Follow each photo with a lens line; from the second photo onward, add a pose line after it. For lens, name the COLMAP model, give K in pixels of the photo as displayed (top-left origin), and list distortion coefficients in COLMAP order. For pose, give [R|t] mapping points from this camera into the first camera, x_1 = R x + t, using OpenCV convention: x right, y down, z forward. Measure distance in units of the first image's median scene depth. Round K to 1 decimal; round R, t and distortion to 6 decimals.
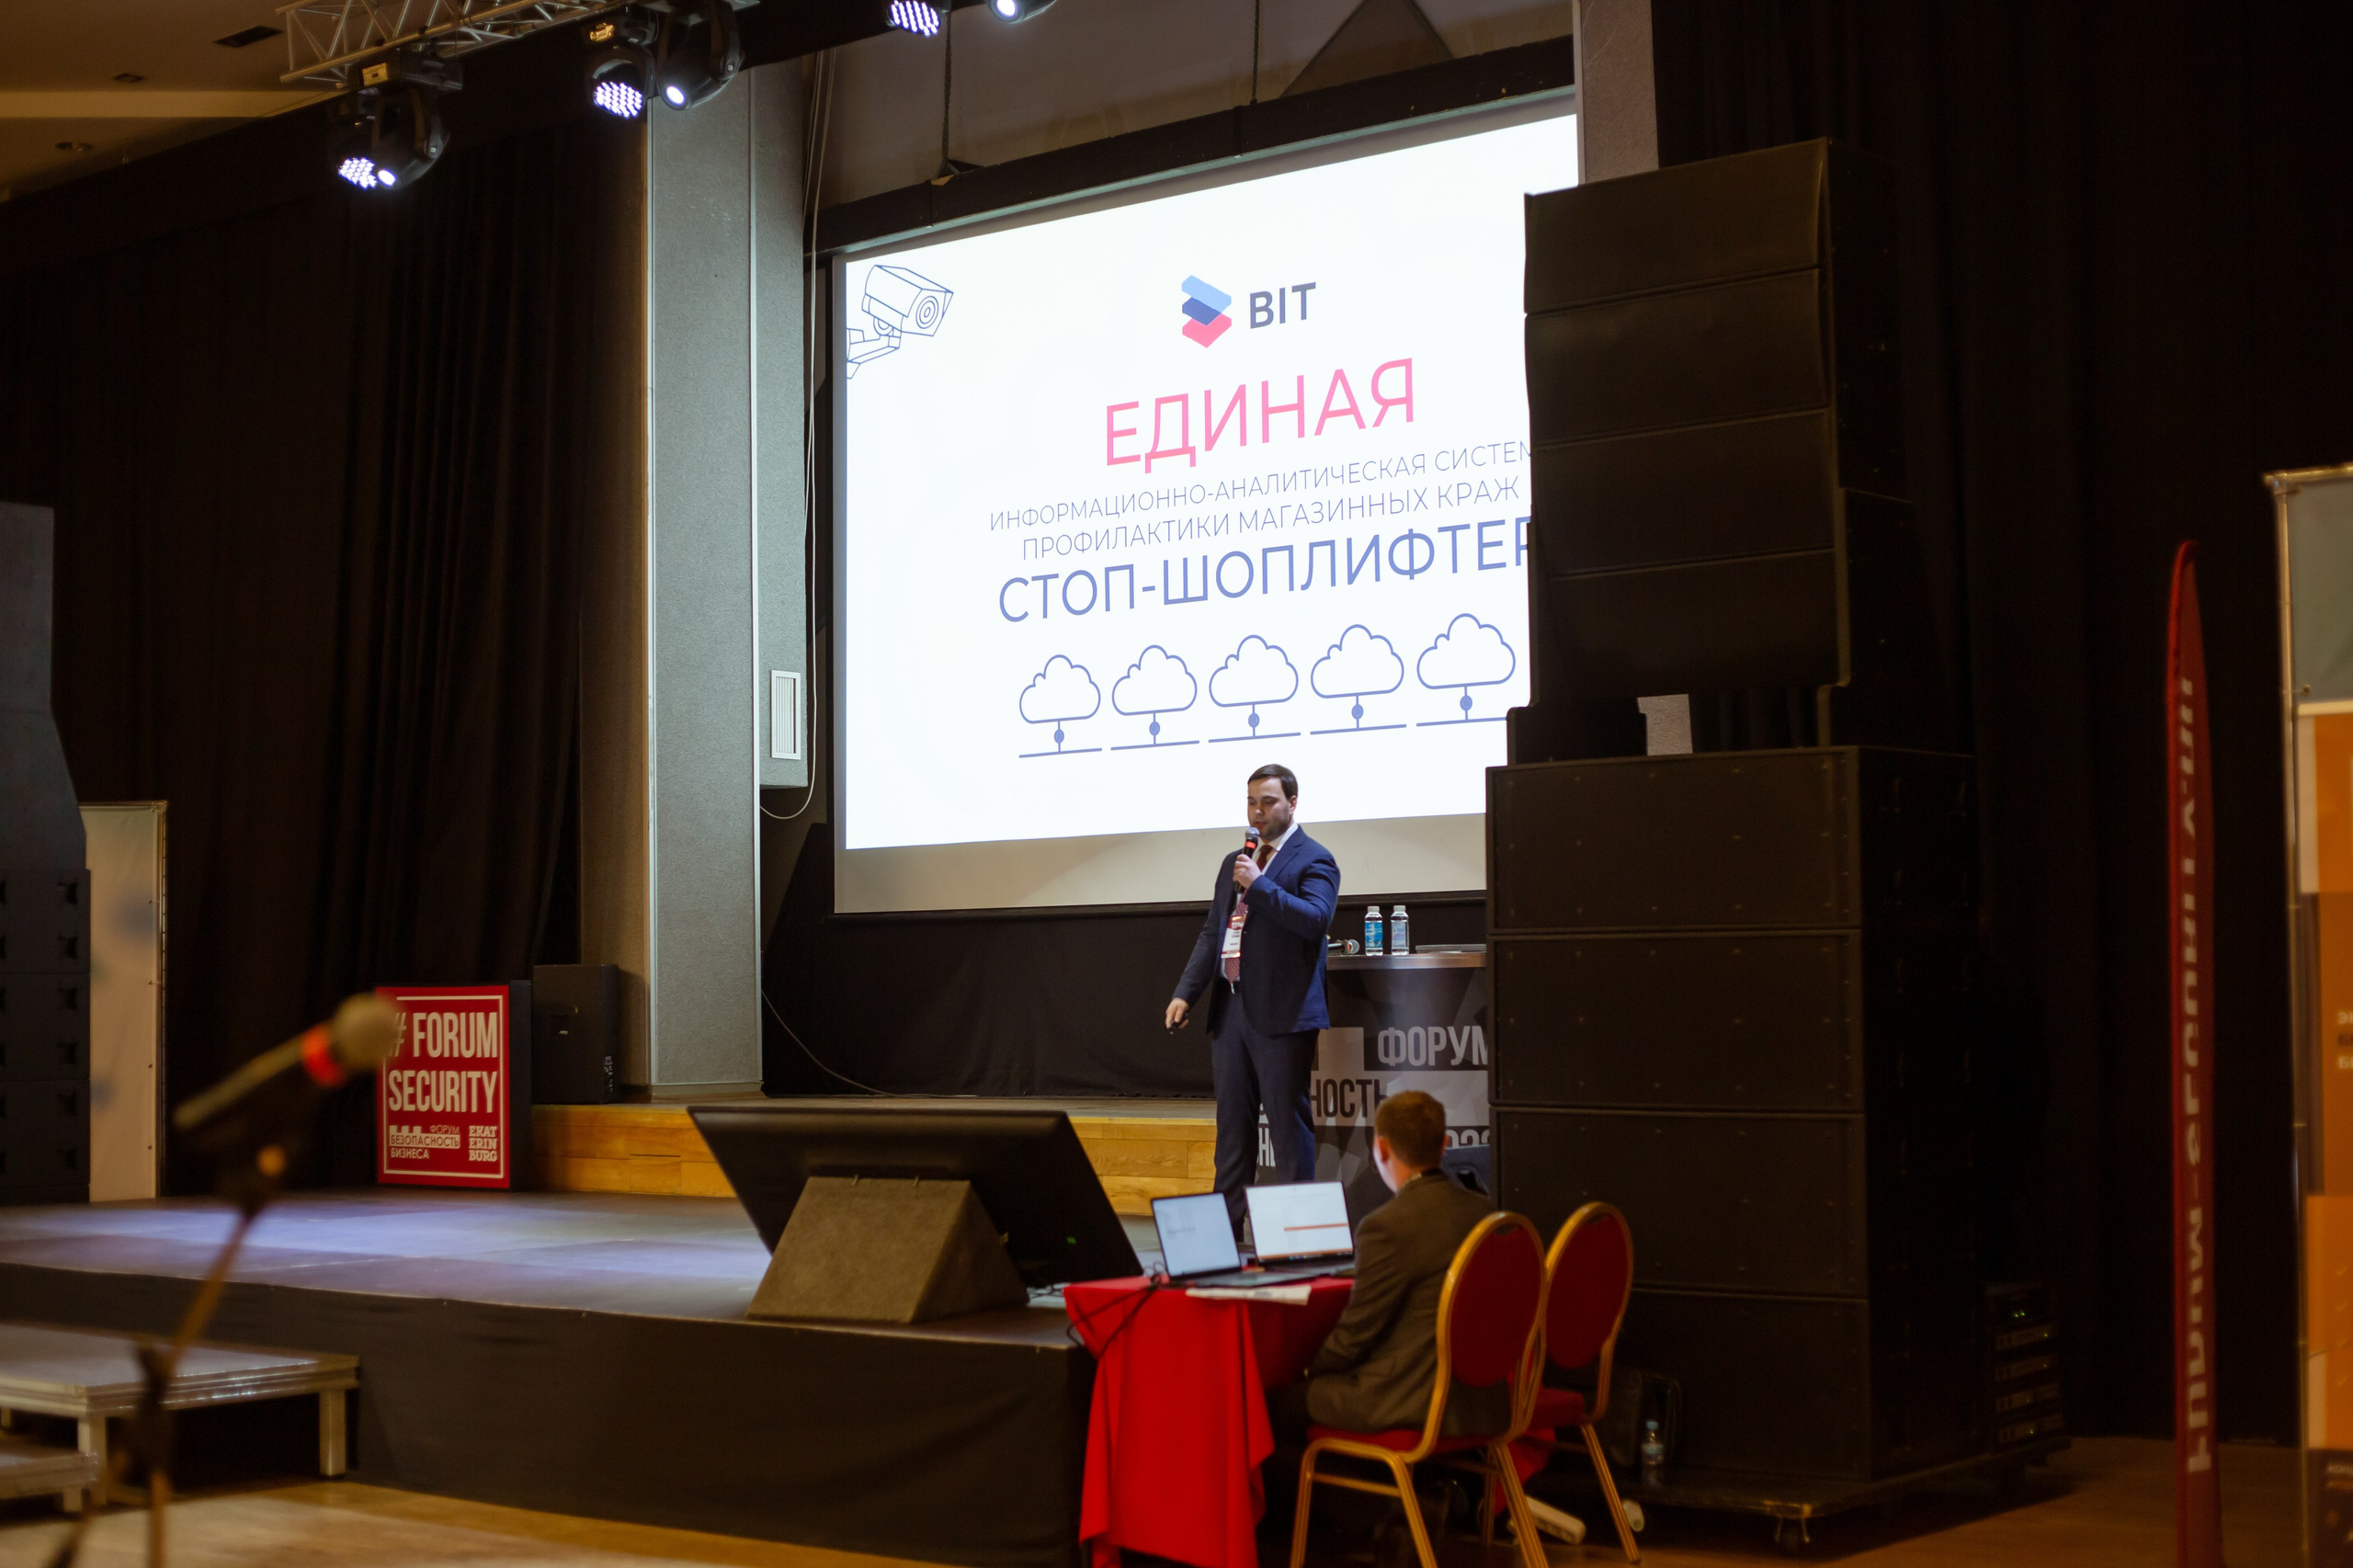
lens RADIAL K [[3385.8, 0, 1176.5], [0, 3385.8, 784.0], [0, 0, 1]] dist [-0.083717, -0.116842]
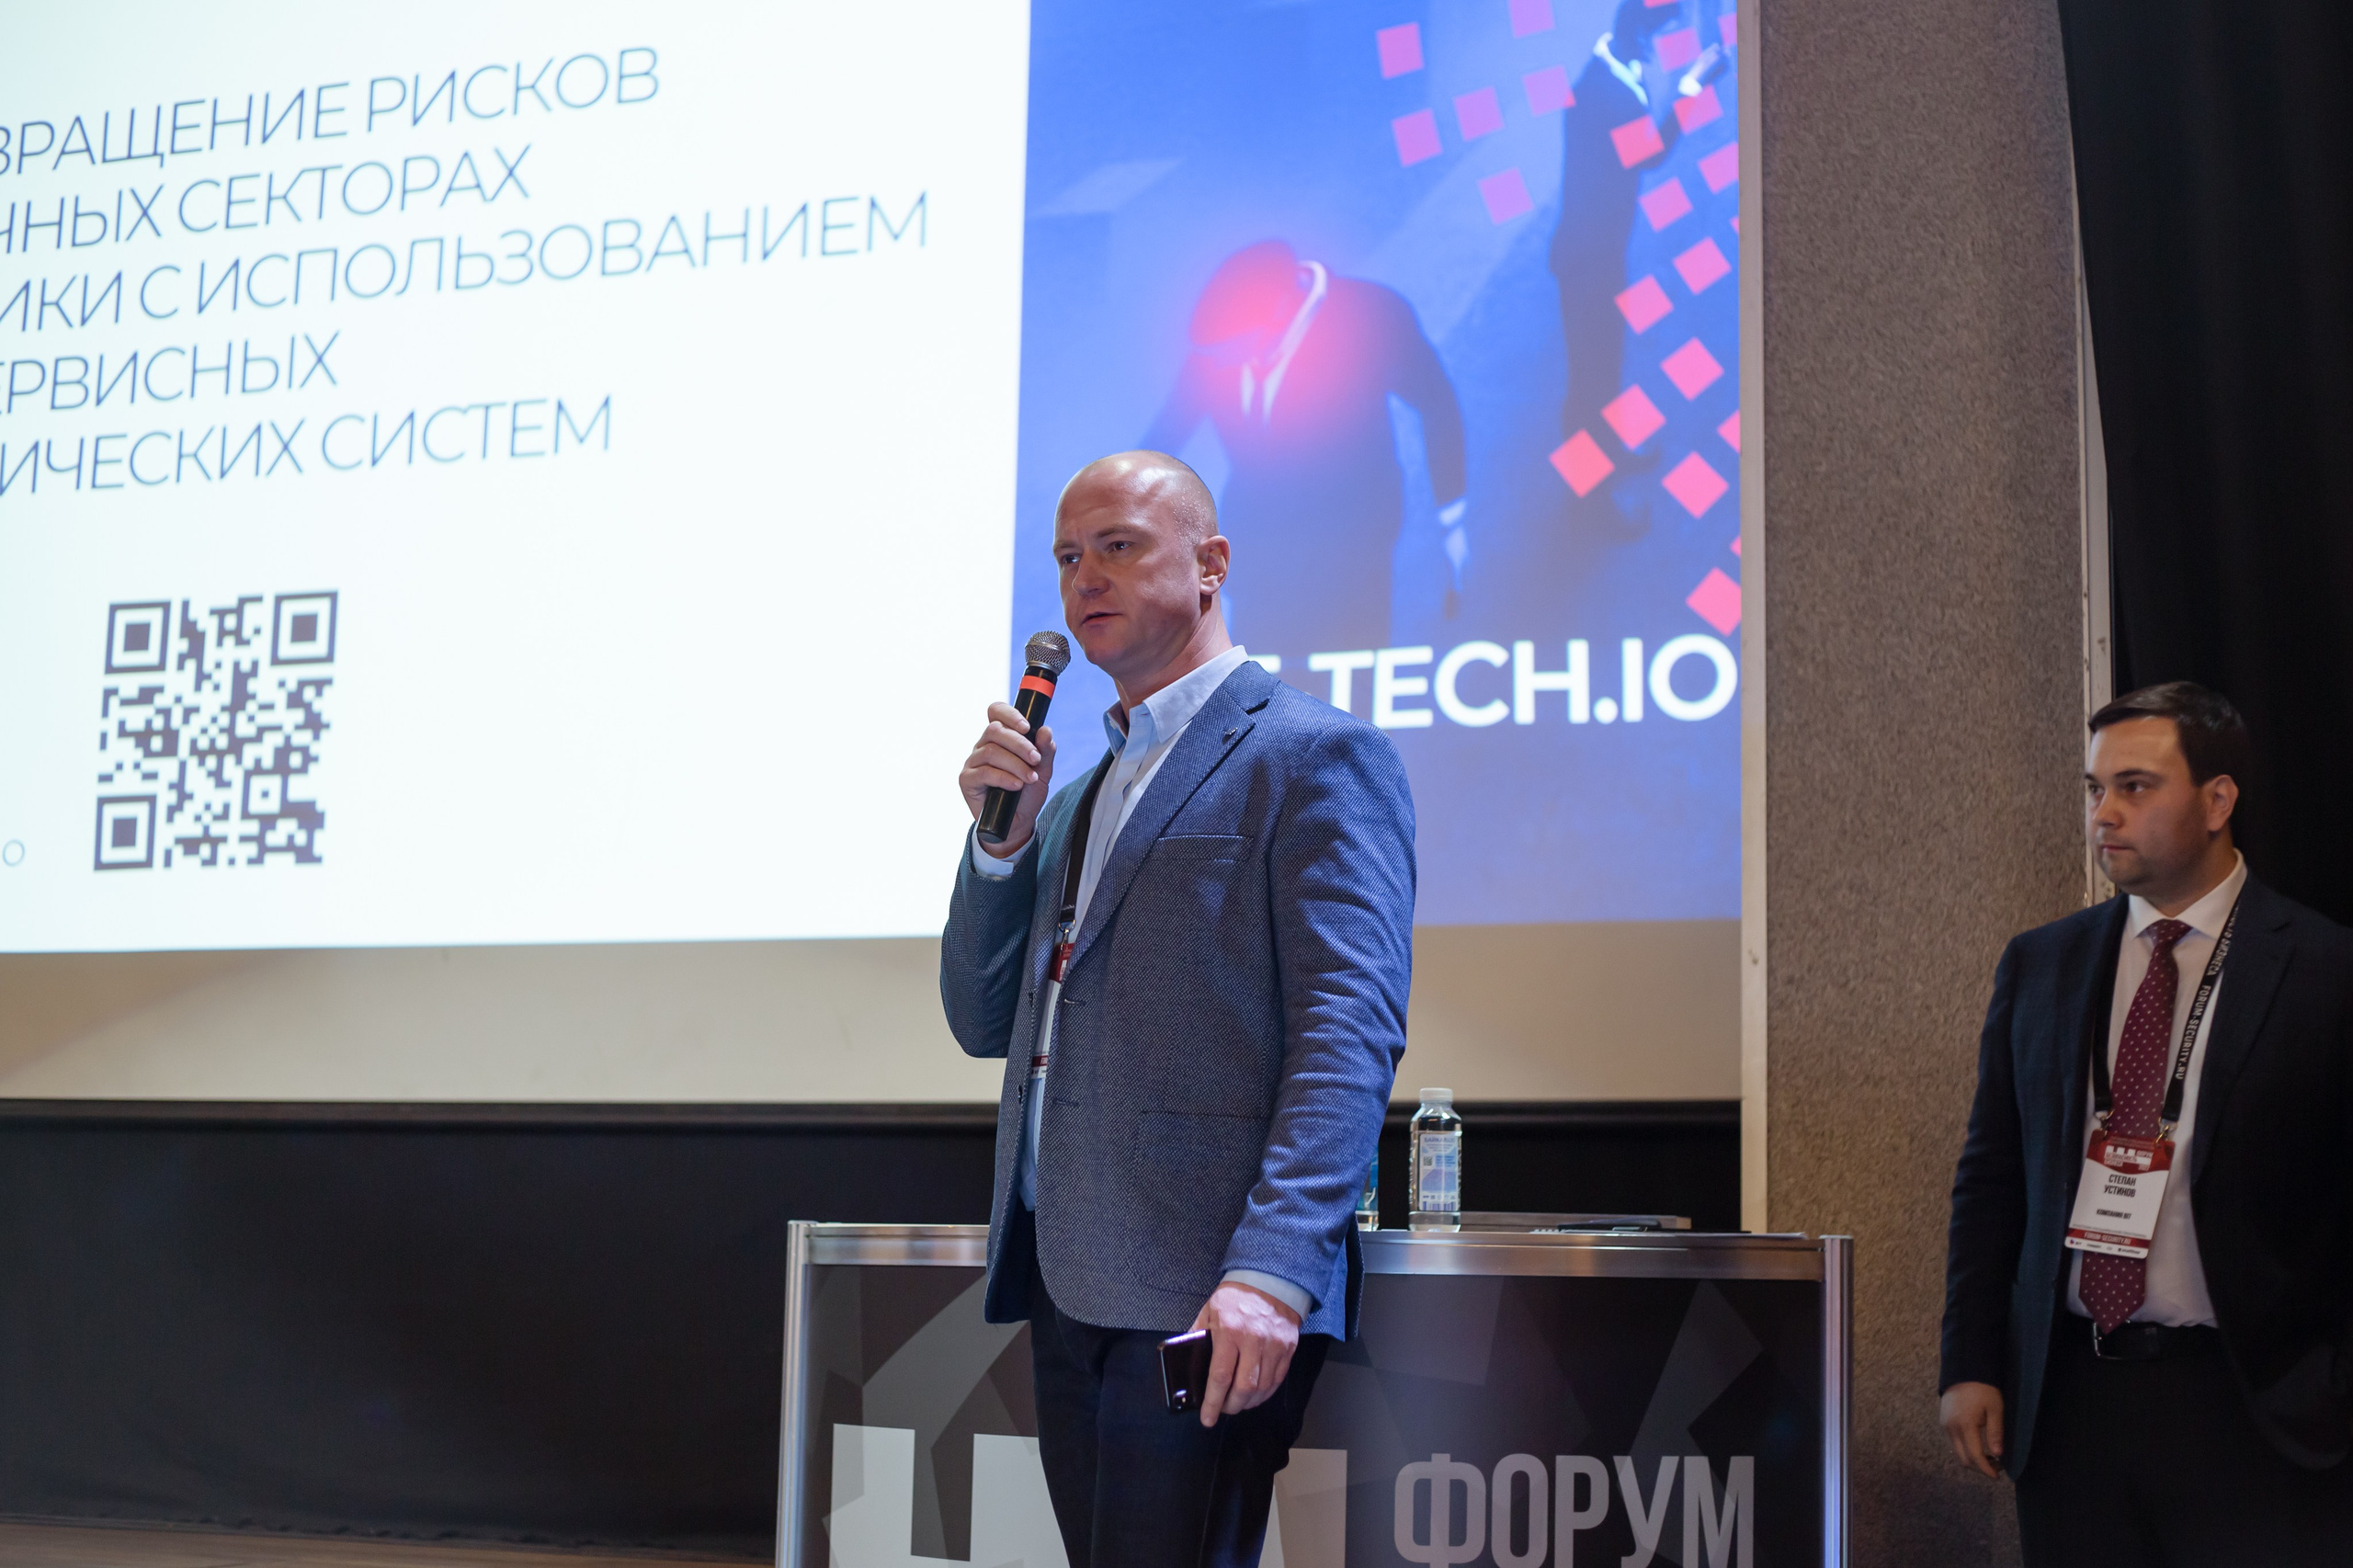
lens RADIAL K [[3418.1, 0, 1176.5], [0, 3418.1, 784.0], [0, 0, 1]] dist [-0.092543, -0.061603]
pose [[0.934375, 0.087061, 0.345491, -0.059095], [-0.056002, 0.993520, -0.098903, 0.031021], [-0.351863, 0.073064, 0.933196, 0.519779]]
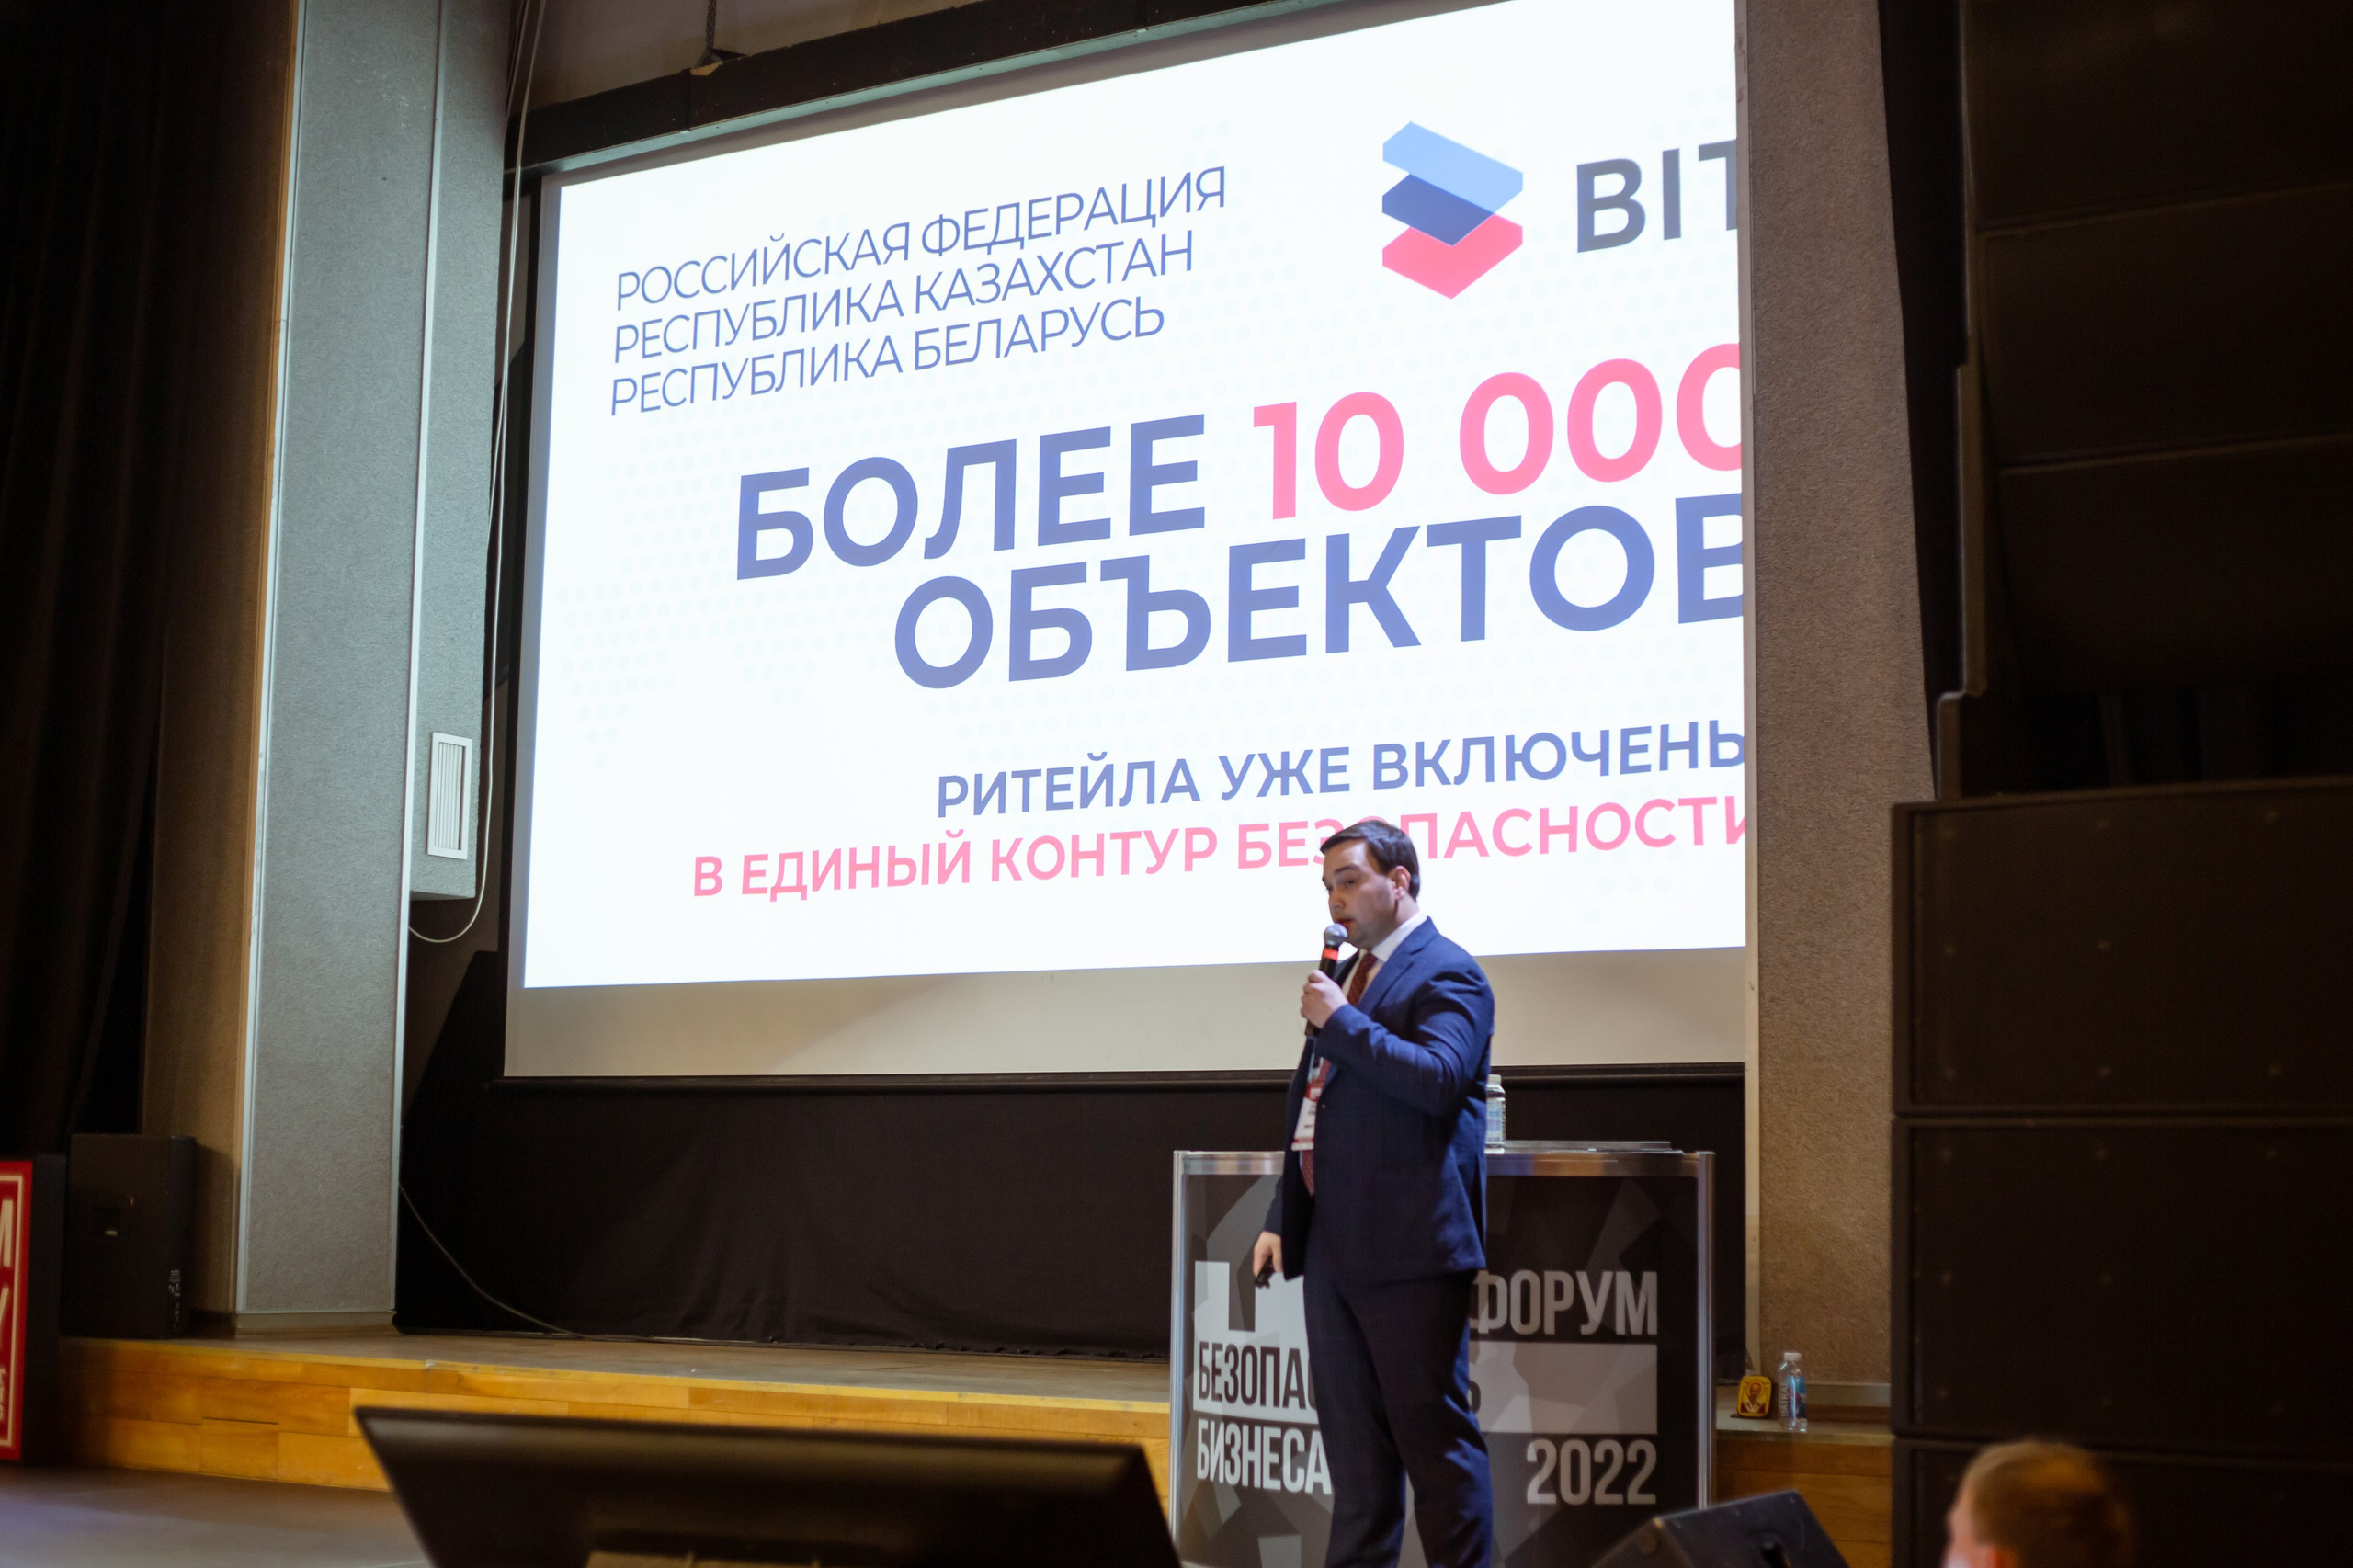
lens RADIAL K [[3343.9, 0, 1176.5], [0, 3343.9, 784.0], [0, 0, 1]] dist [-0.080395, -0.113683]
pose [[0.991290, 0.042322, 0.124709, -0.053632], [-0.034422, 0.997302, -0.064834, 0.018371], [-0.127117, 0.059976, 0.990073, 0.296102]]
